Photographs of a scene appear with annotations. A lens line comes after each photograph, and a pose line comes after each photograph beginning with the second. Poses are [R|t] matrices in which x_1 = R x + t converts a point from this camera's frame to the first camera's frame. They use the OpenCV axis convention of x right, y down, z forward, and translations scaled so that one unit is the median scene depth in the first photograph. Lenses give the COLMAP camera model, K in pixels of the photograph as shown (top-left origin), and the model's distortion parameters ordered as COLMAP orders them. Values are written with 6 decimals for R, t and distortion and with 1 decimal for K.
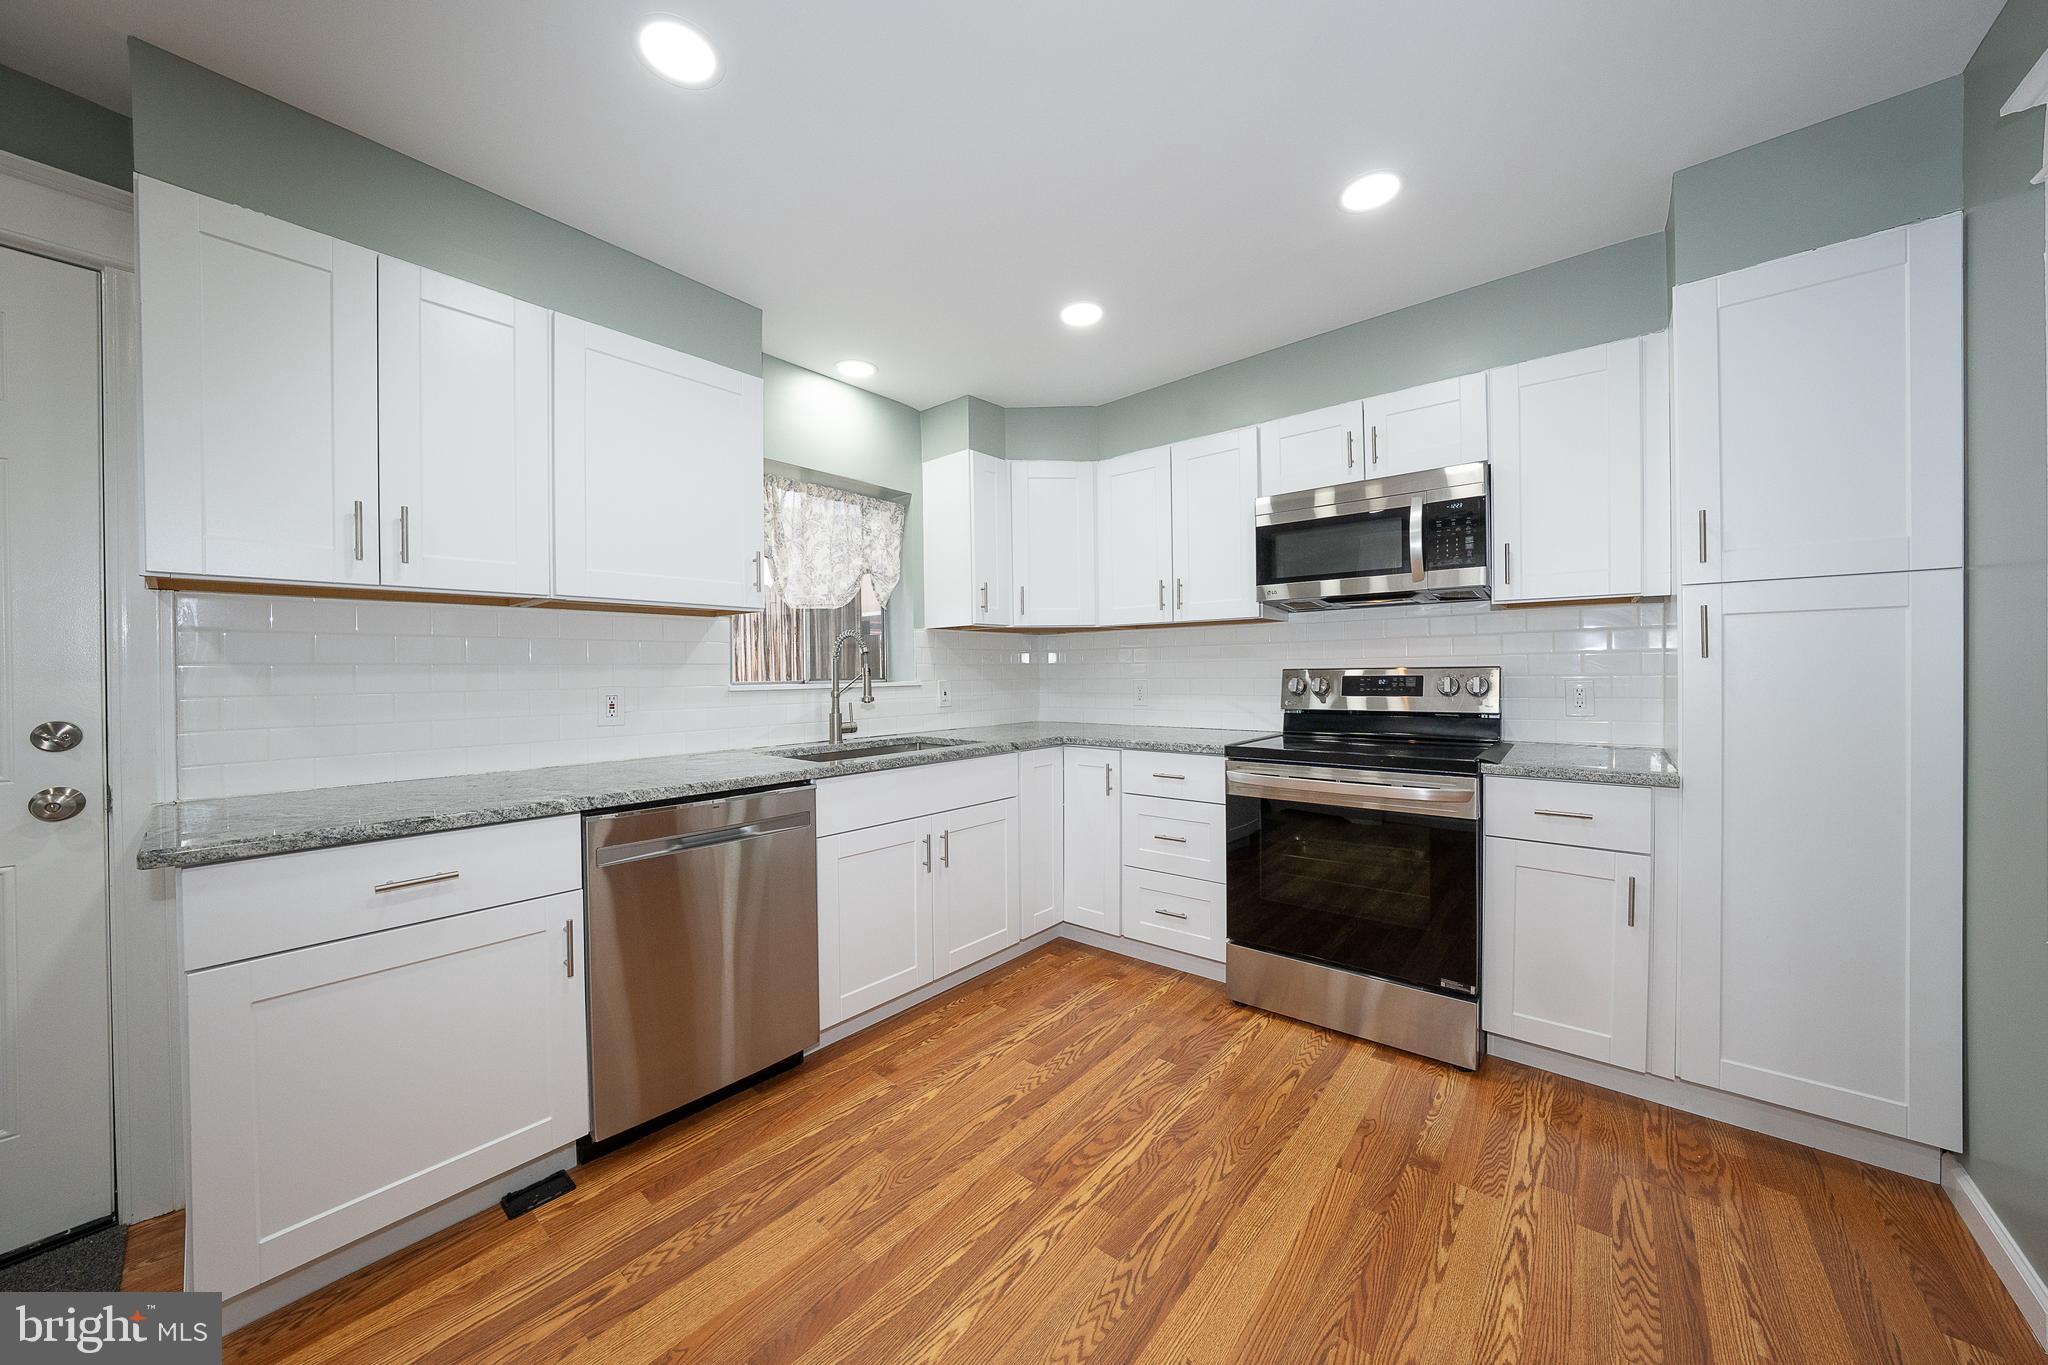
lens RADIAL K [[701.7, 0, 1022.6], [0, 701.7, 676.9], [0, 0, 1]] dist [-0.024924, 0.004418]
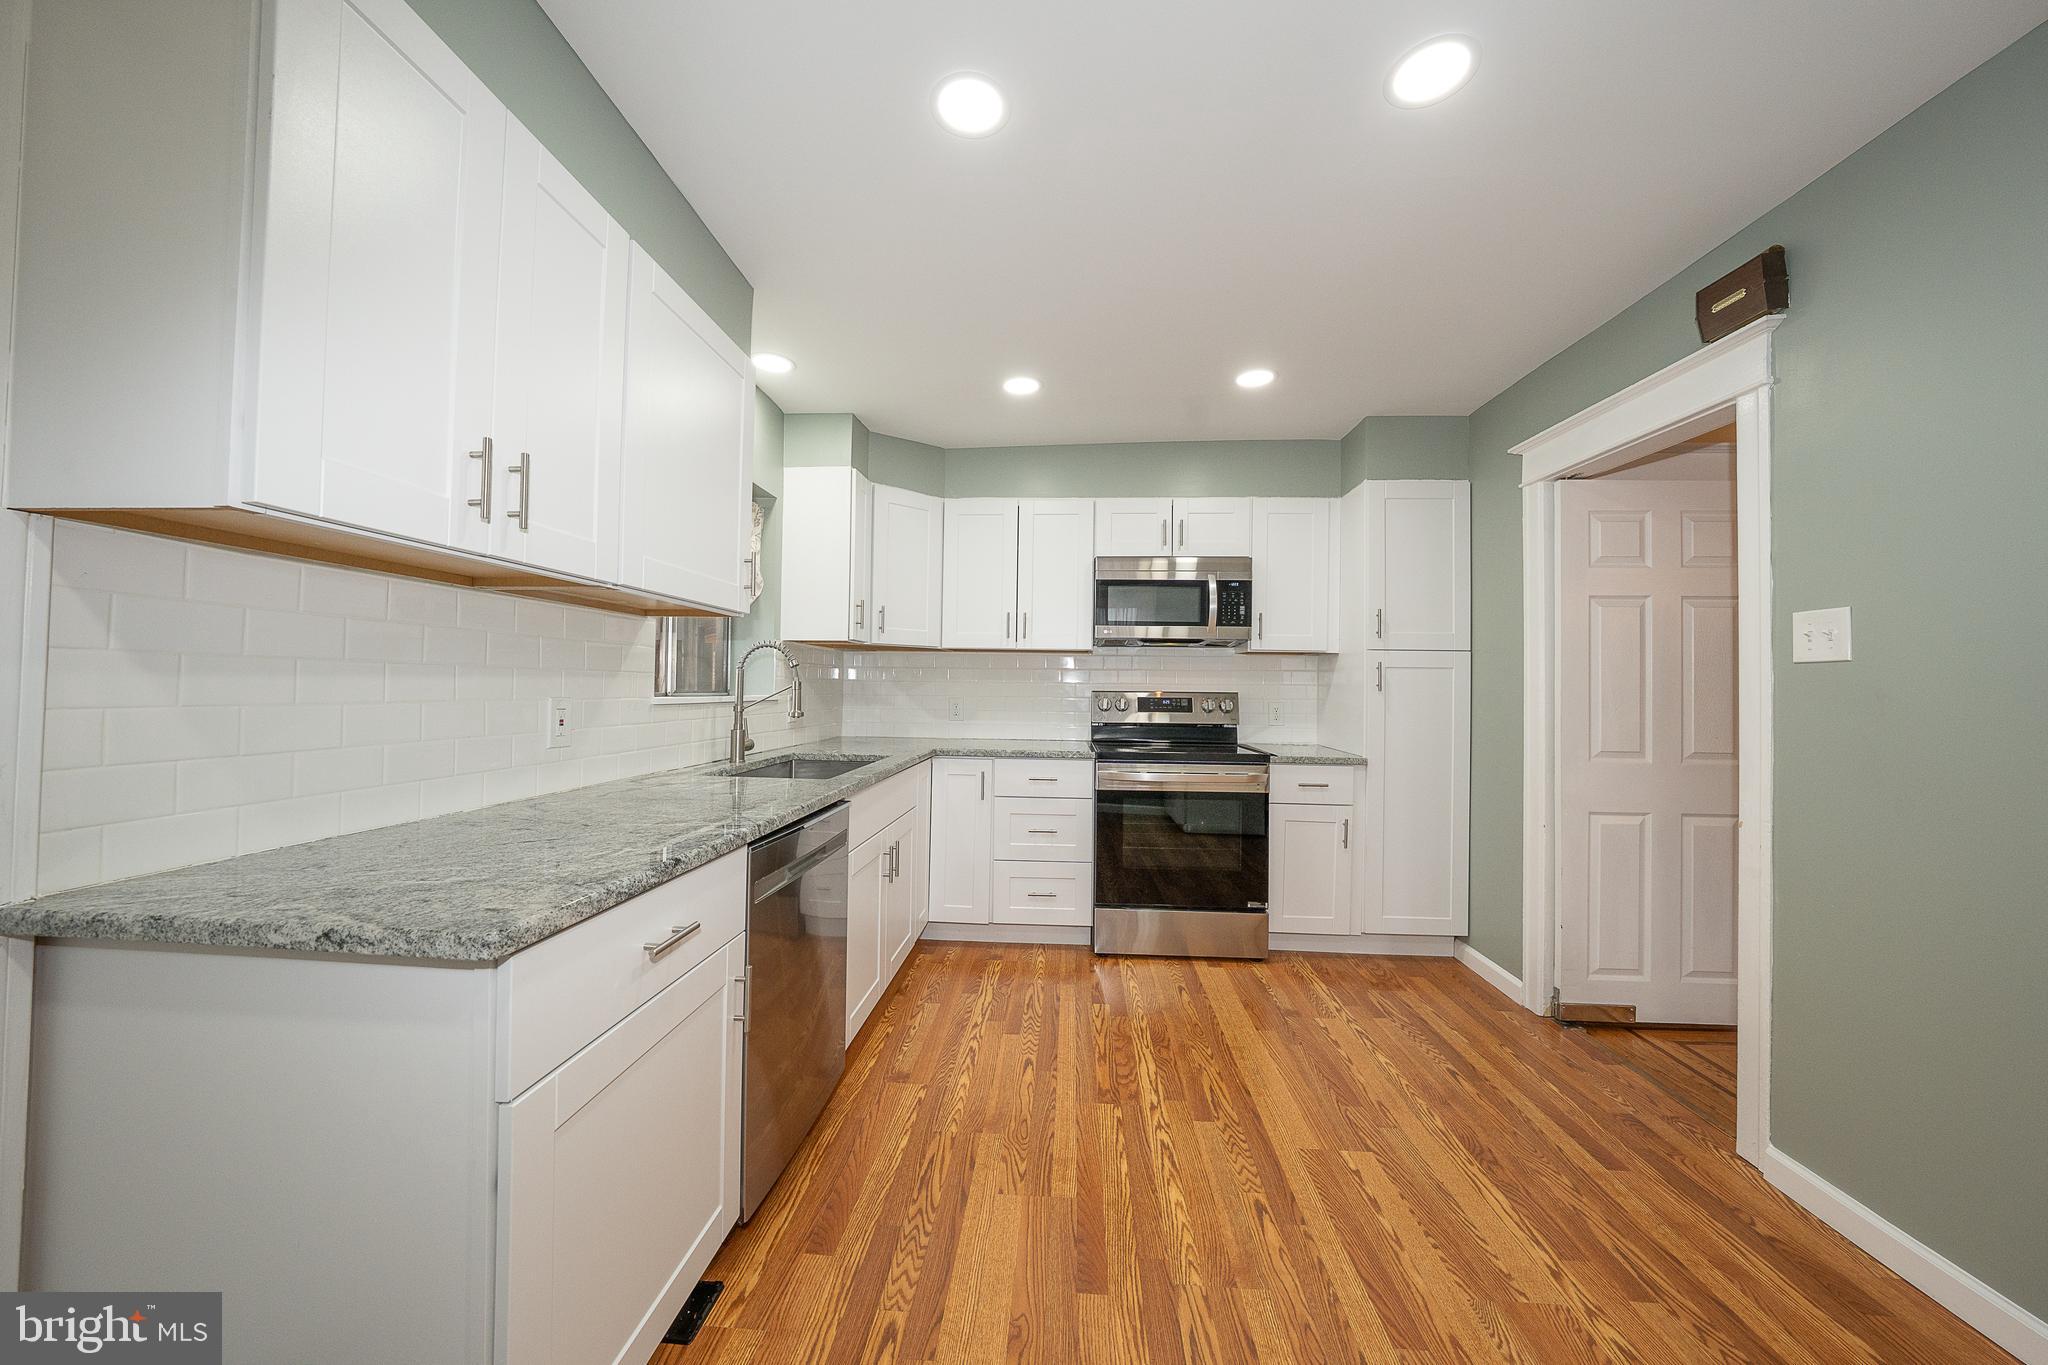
lens RADIAL K [[701.7, 0, 1021.7], [0, 701.7, 675.8], [0, 0, 1]] dist [-0.024924, 0.004418]
pose [[0.809143, 0.032958, 0.586687, -0.637908], [-0.018337, 0.999356, -0.030851, 0.004201], [-0.587326, 0.014204, 0.809226, 0.058390]]
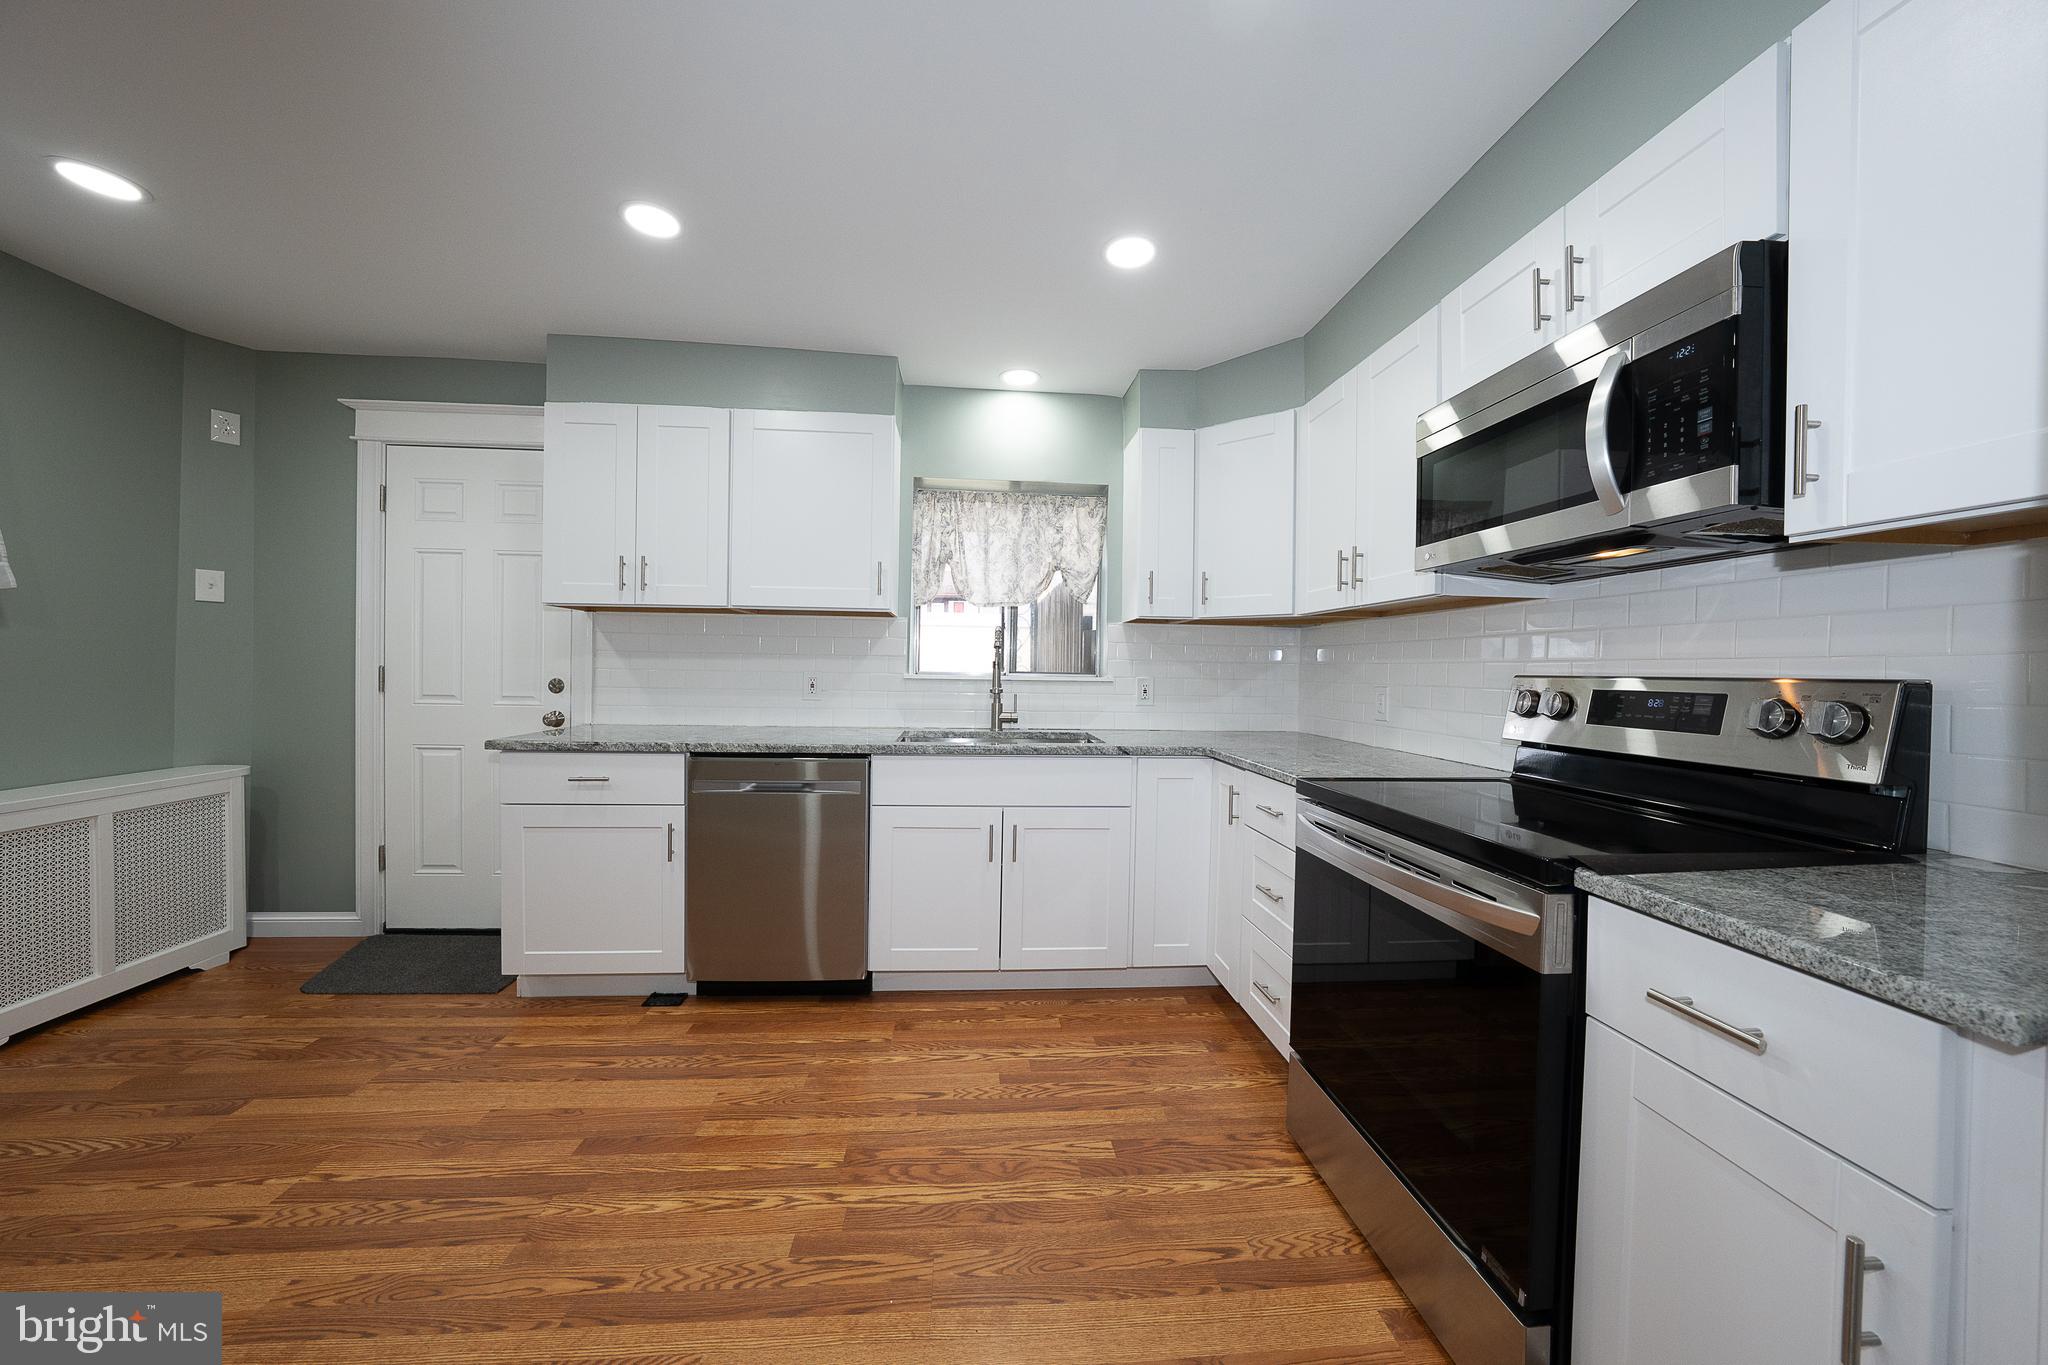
lens RADIAL K [[701.7, 0, 1026.0], [0, 701.7, 676.1], [0, 0, 1]] dist [-0.024924, 0.004418]
pose [[0.708120, 0.031023, -0.705411, 0.665103], [-0.029877, 0.999456, 0.013962, -0.007890], [0.705460, 0.011189, 0.708661, 0.333836]]
